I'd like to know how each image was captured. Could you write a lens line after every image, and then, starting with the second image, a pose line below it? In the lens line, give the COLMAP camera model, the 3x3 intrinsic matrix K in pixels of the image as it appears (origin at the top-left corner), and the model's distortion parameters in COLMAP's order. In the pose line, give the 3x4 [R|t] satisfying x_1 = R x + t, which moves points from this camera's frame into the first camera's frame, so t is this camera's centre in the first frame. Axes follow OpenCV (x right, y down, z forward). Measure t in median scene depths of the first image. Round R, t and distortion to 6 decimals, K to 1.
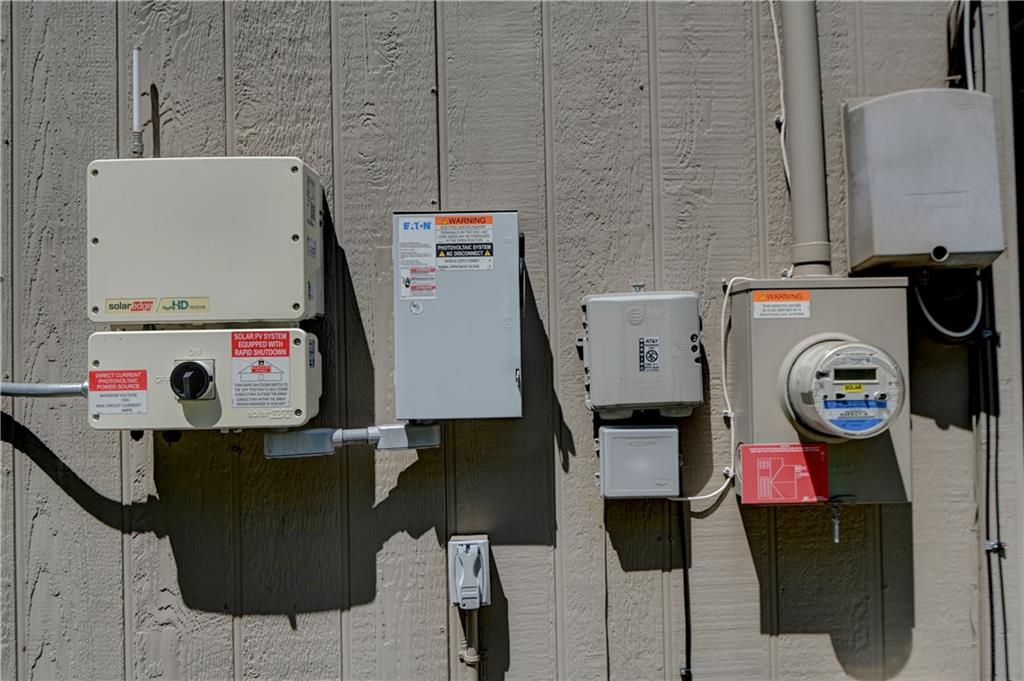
lens RADIAL K [[713.2, 0, 511.5], [0, 713.2, 339.7], [0, 0, 1]] dist [0.000768, 0.000045]
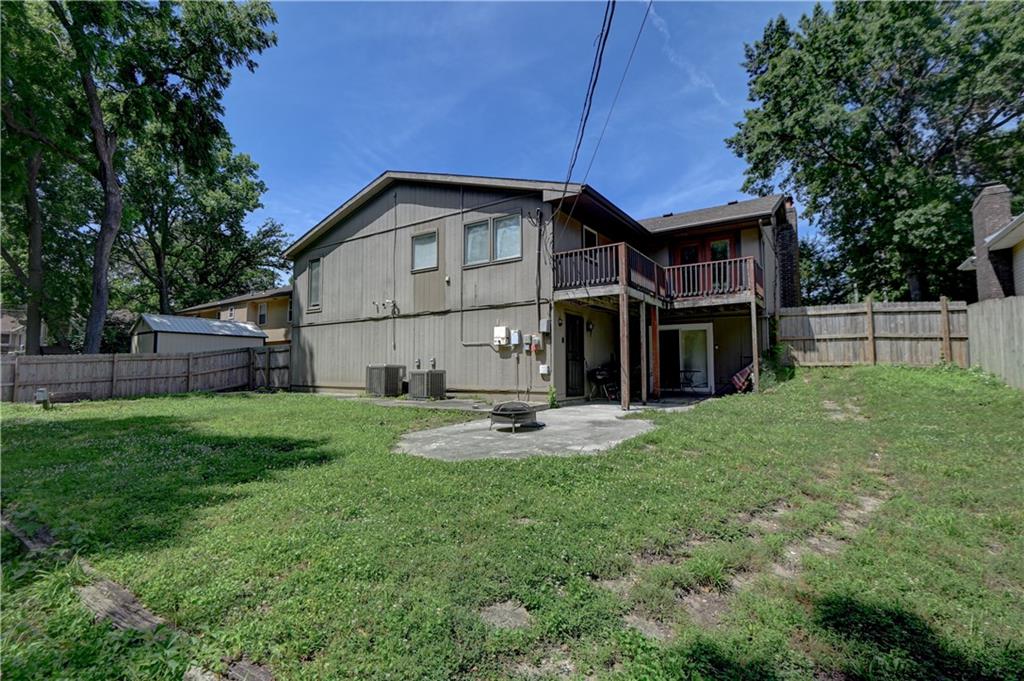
lens RADIAL K [[478.3, 0, 511.0], [0, 478.3, 340.6], [0, 0, 1]] dist [-0.007481, -0.002040]
pose [[0.825211, -0.020527, -0.564451, 5.122924], [0.003007, 0.999485, -0.031952, 0.340881], [0.564816, 0.024670, 0.824848, -6.763951]]
